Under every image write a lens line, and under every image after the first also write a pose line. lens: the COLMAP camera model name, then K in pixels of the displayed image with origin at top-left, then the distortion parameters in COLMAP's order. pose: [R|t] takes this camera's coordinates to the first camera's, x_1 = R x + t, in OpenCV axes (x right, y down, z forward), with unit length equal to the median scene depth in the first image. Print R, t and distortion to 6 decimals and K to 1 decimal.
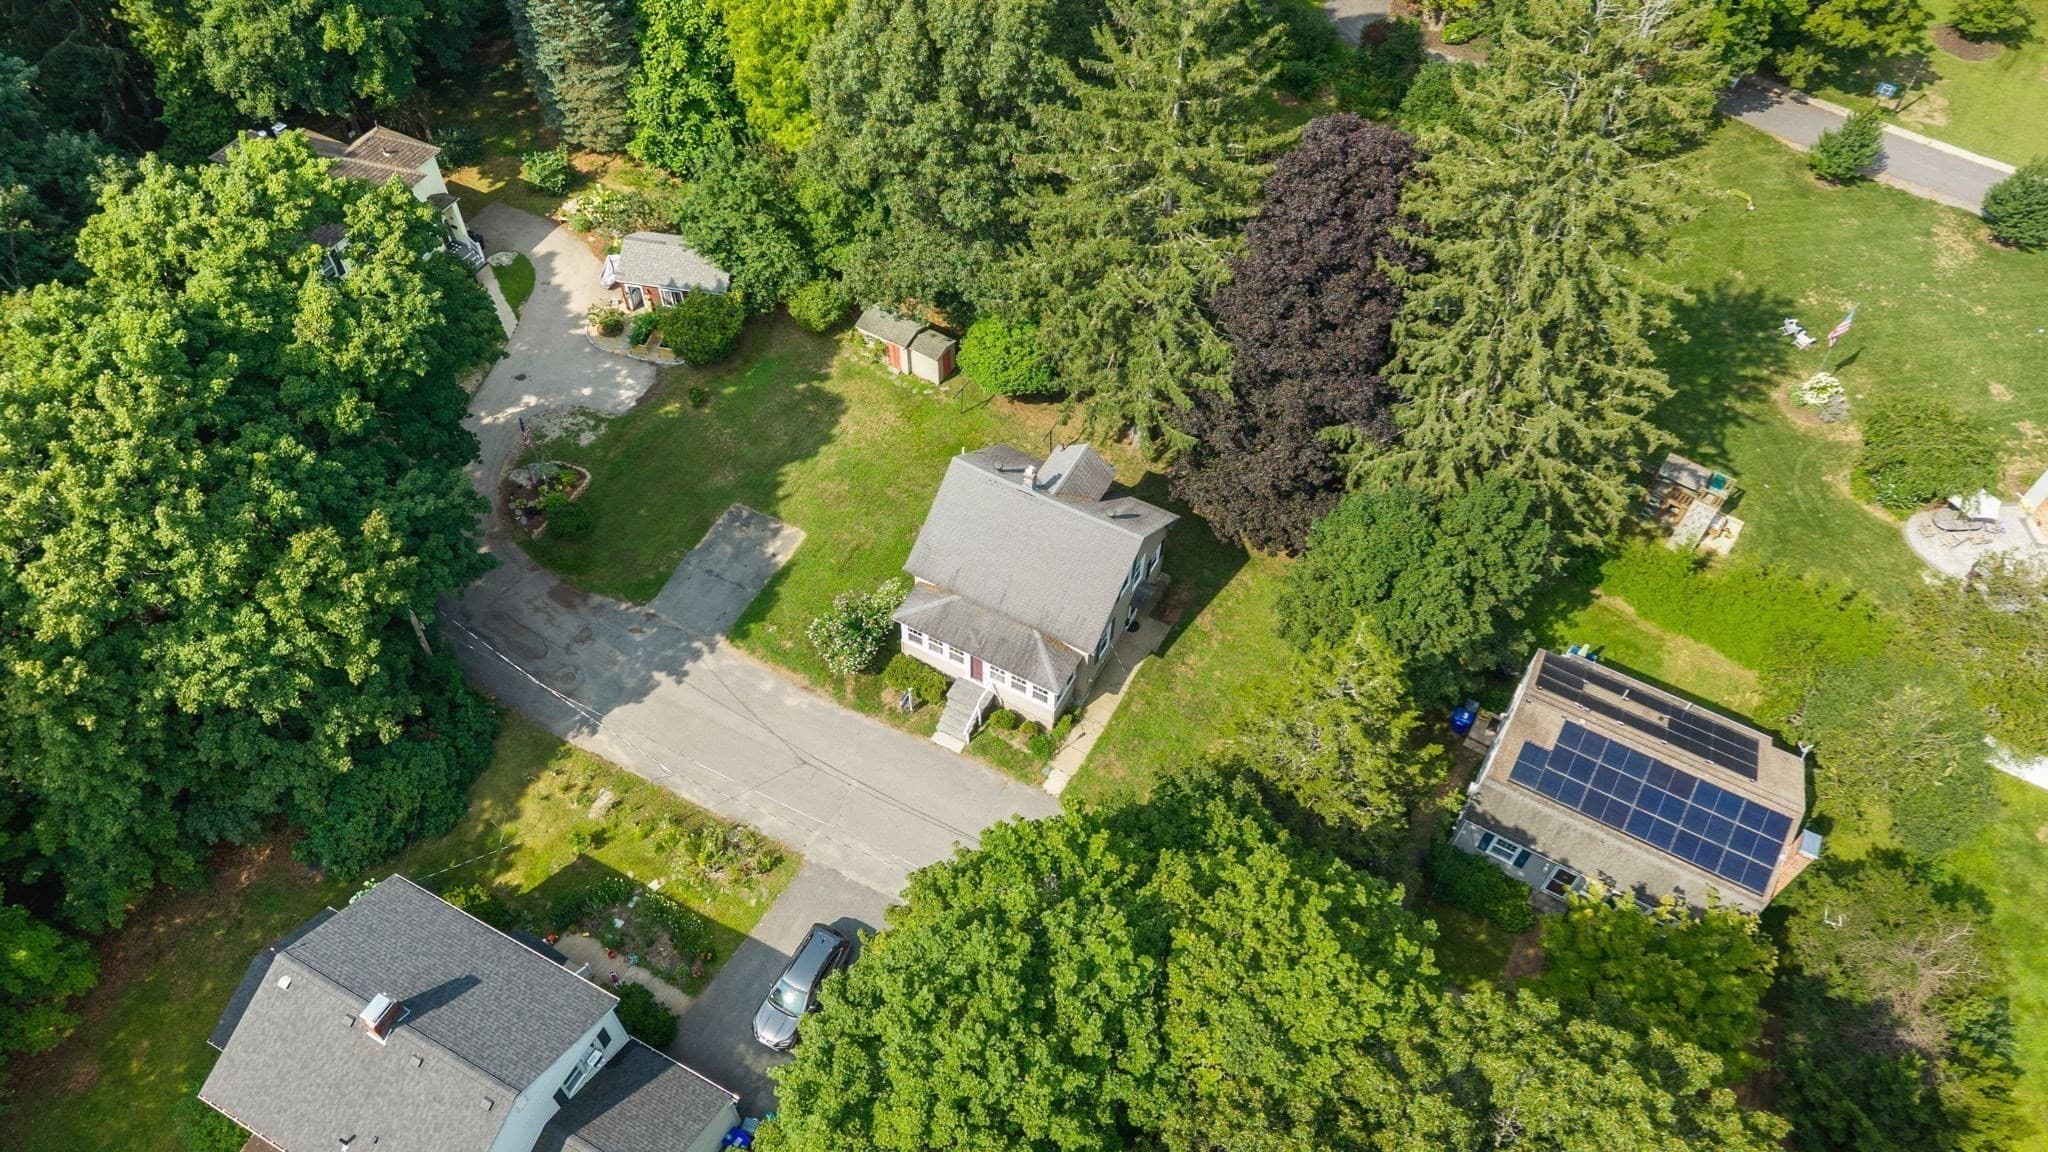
lens RADIAL K [[1367.9, 0, 1024.1], [0, 1367.9, 576.6], [0, 0, 1]] dist [-0.021683, 0.013567]
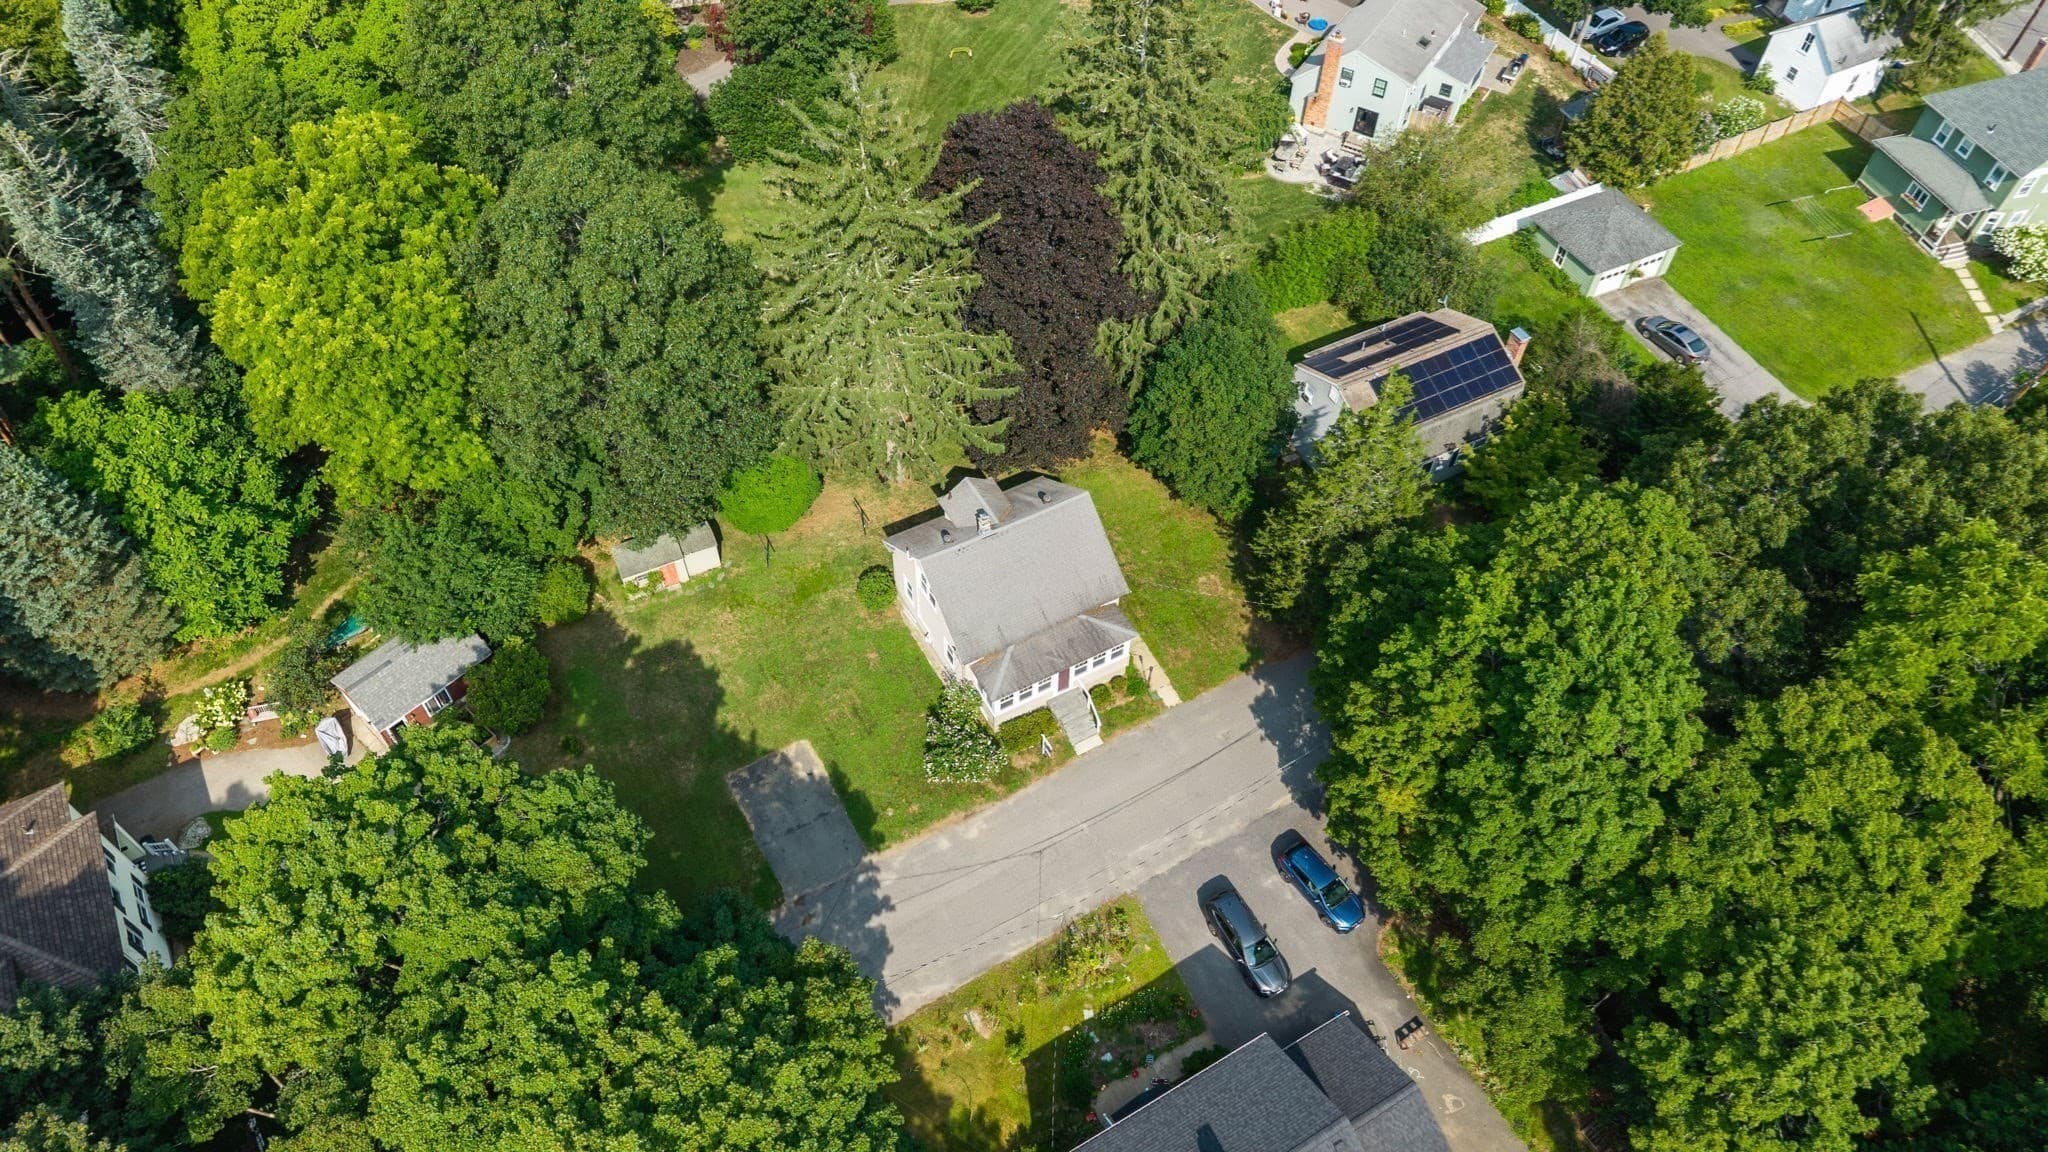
lens RADIAL K [[1367.9, 0, 1017.6], [0, 1367.9, 576.8], [0, 0, 1]] dist [-0.021683, 0.013567]
pose [[0.538640, -0.666620, 0.515253, -0.482441], [0.656851, 0.715242, 0.238696, -0.238866], [-0.527650, 0.209873, 0.823128, 0.063389]]
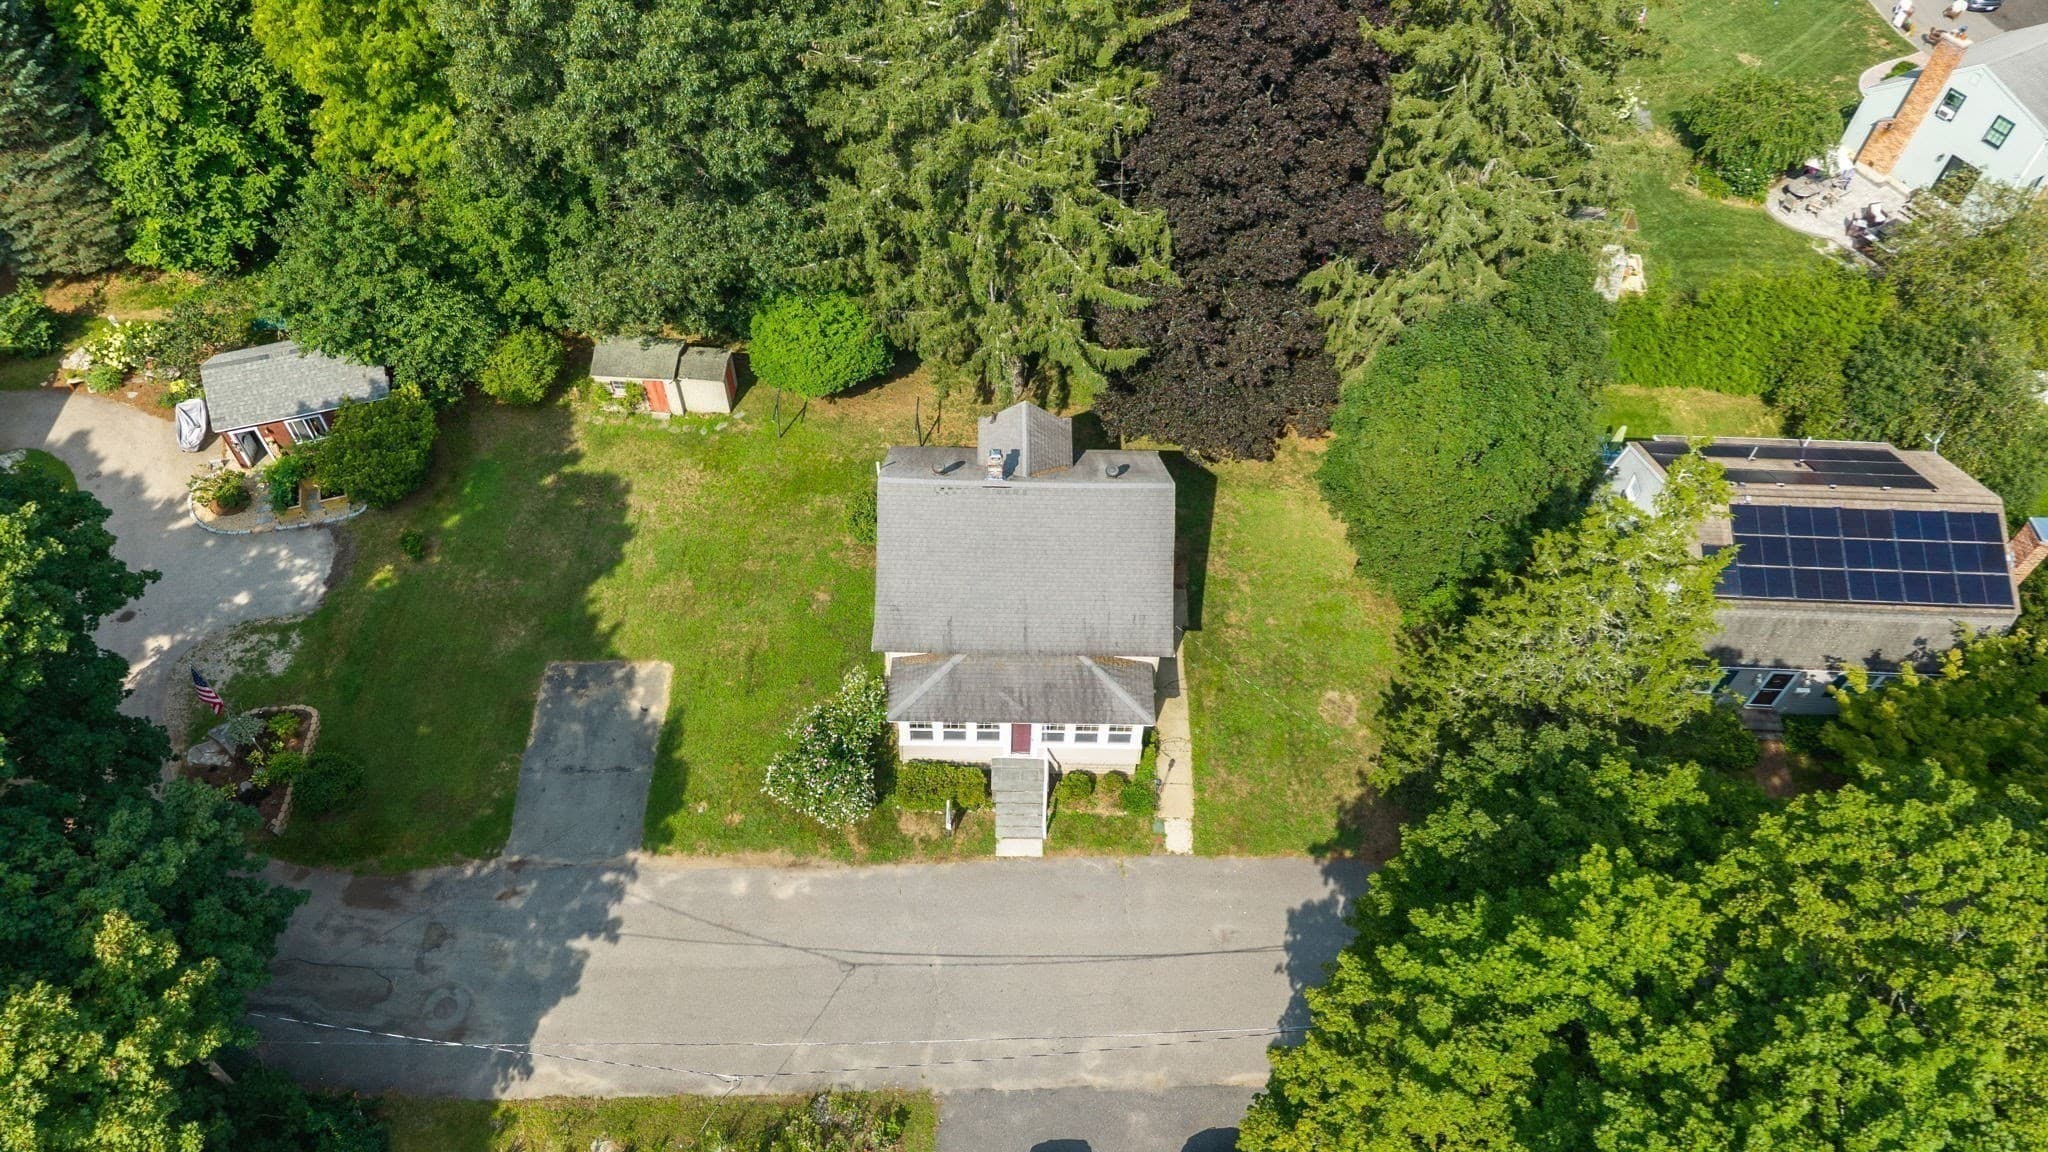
lens RADIAL K [[1367.9, 0, 1021.3], [0, 1367.9, 576.9], [0, 0, 1]] dist [-0.021683, 0.013567]
pose [[0.881947, -0.370411, 0.291487, -0.177970], [0.368154, 0.927509, 0.064726, -0.048934], [-0.294332, 0.050228, 0.954382, 0.255021]]
